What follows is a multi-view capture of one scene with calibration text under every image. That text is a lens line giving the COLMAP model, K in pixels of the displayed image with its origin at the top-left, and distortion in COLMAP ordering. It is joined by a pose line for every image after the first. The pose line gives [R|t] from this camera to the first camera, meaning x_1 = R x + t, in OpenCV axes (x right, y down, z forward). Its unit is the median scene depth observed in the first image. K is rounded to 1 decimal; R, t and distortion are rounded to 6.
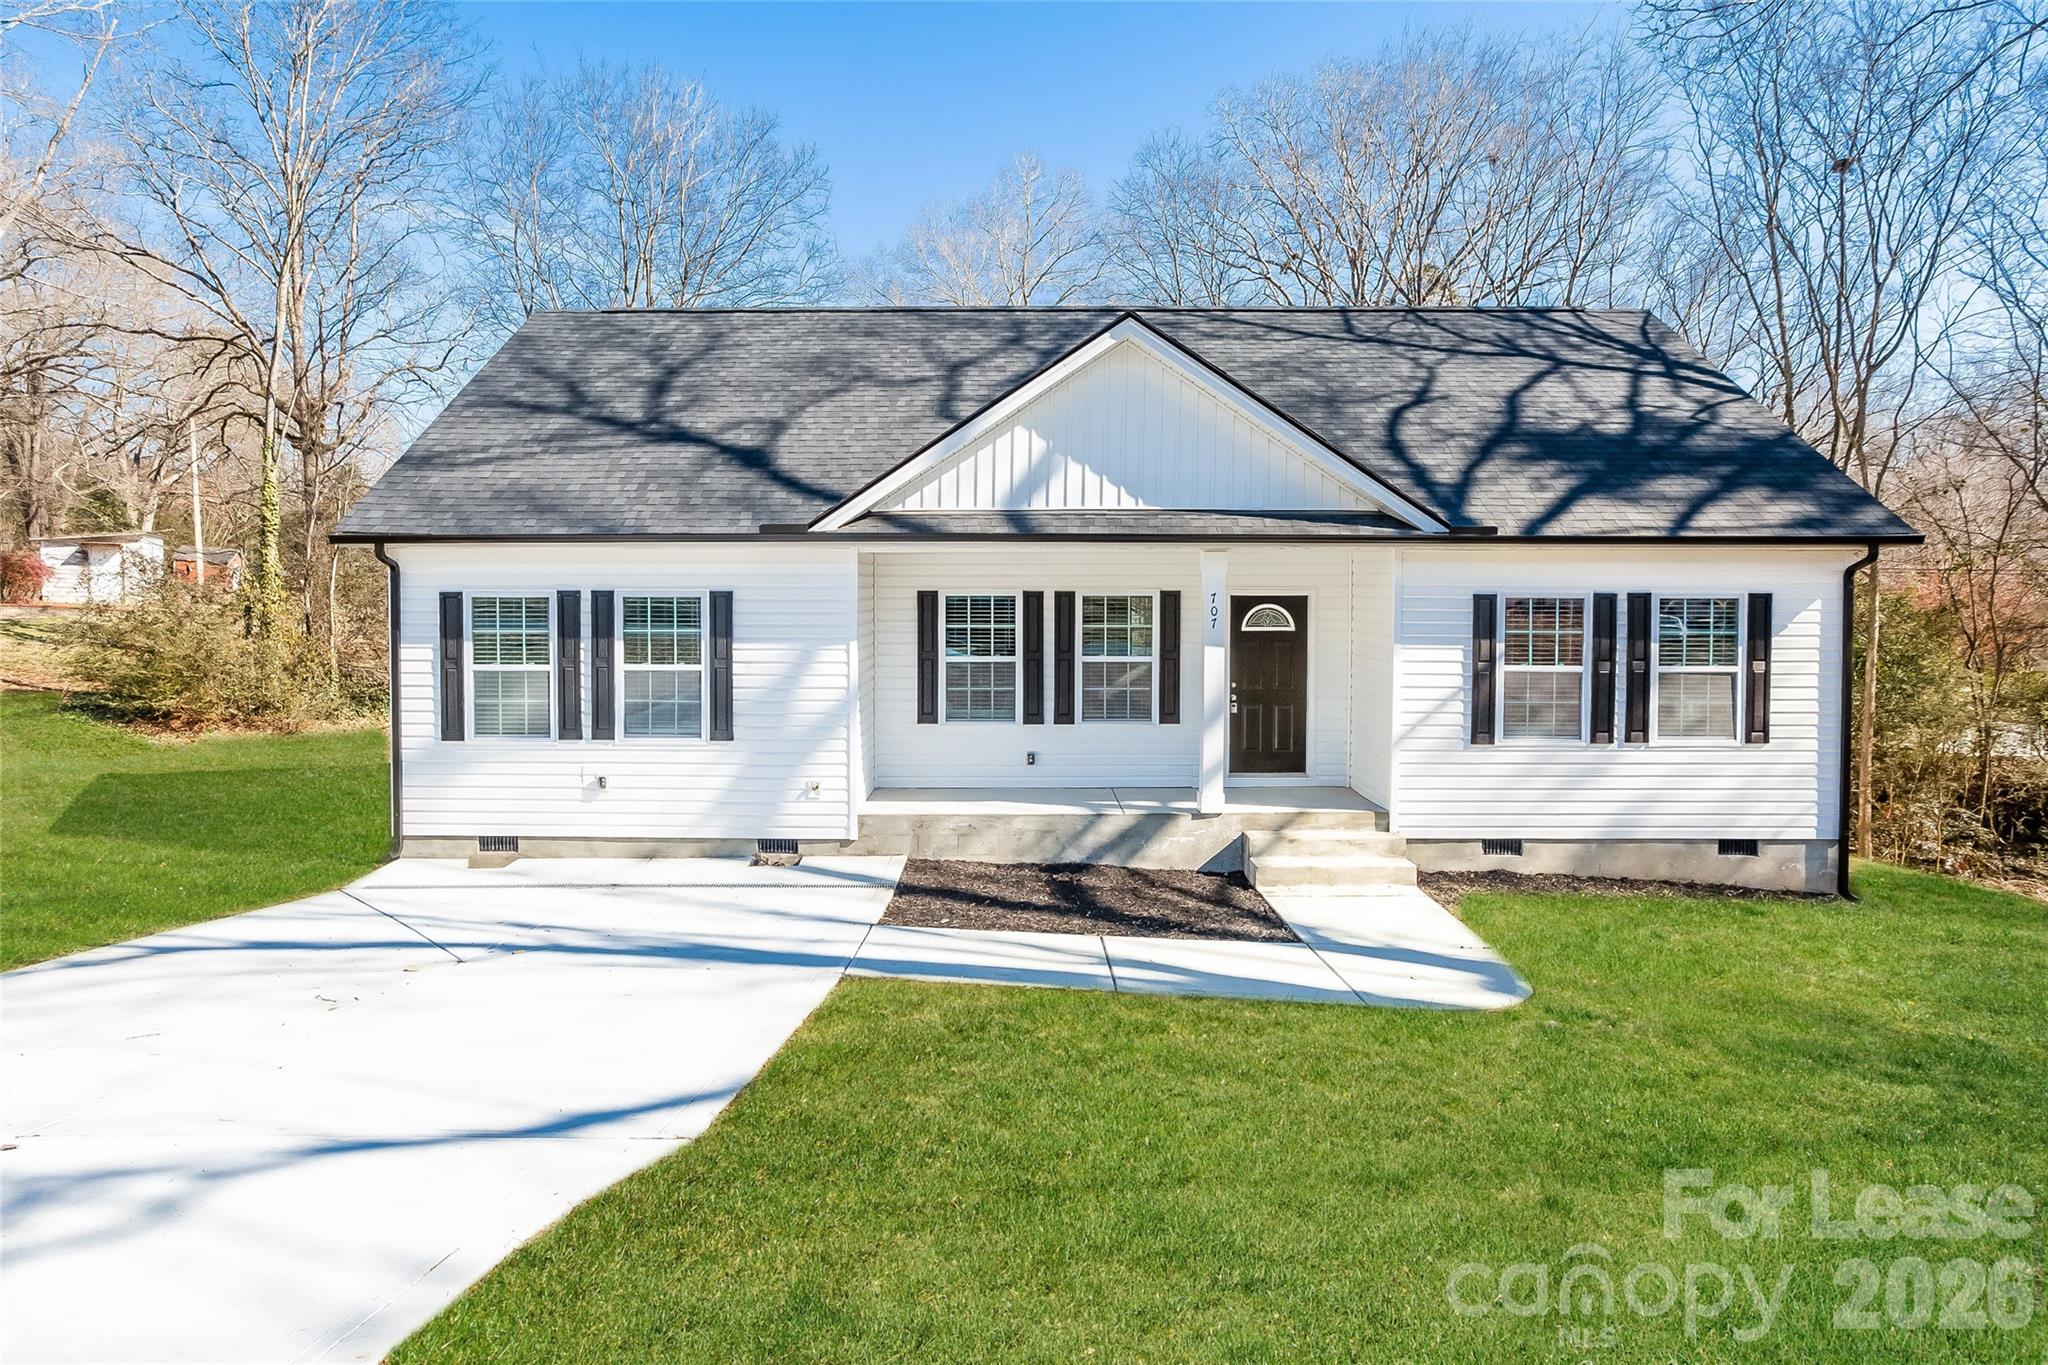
lens RADIAL K [[1203.0, 0, 1013.6], [0, 1203.0, 660.2], [0, 0, 1]] dist [-0.000879, 0.010199]
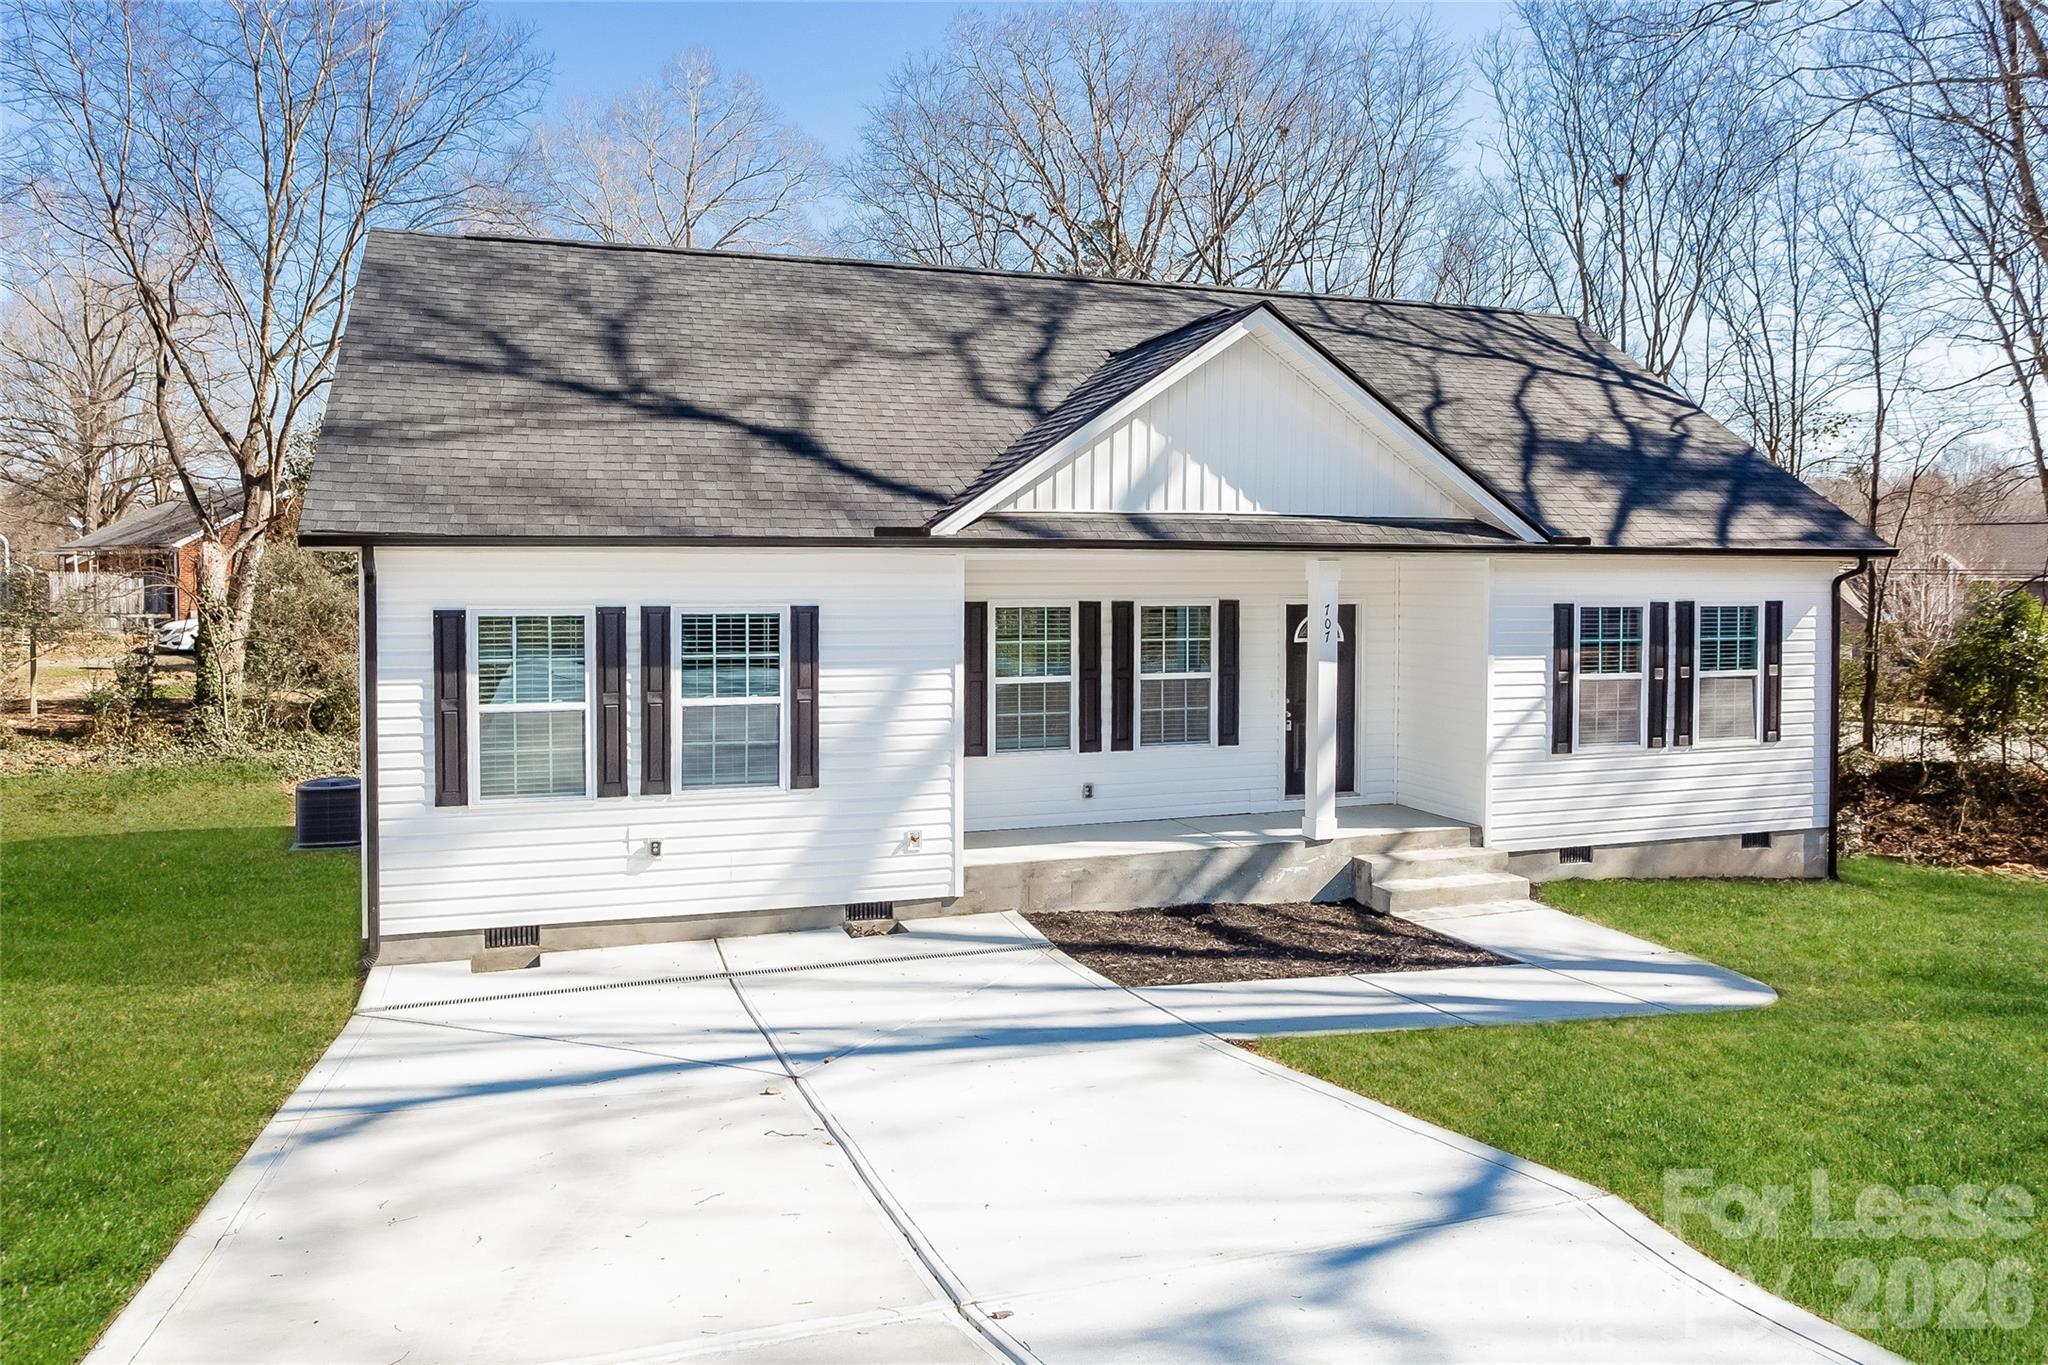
lens RADIAL K [[1440.3, 0, 1030.6], [0, 1440.3, 659.7], [0, 0, 1]] dist [-0.004046, -0.006355]
pose [[0.940953, -0.020121, 0.337938, -0.427342], [0.020616, 0.999785, 0.002123, -0.019660], [-0.337908, 0.004969, 0.941166, 0.021677]]
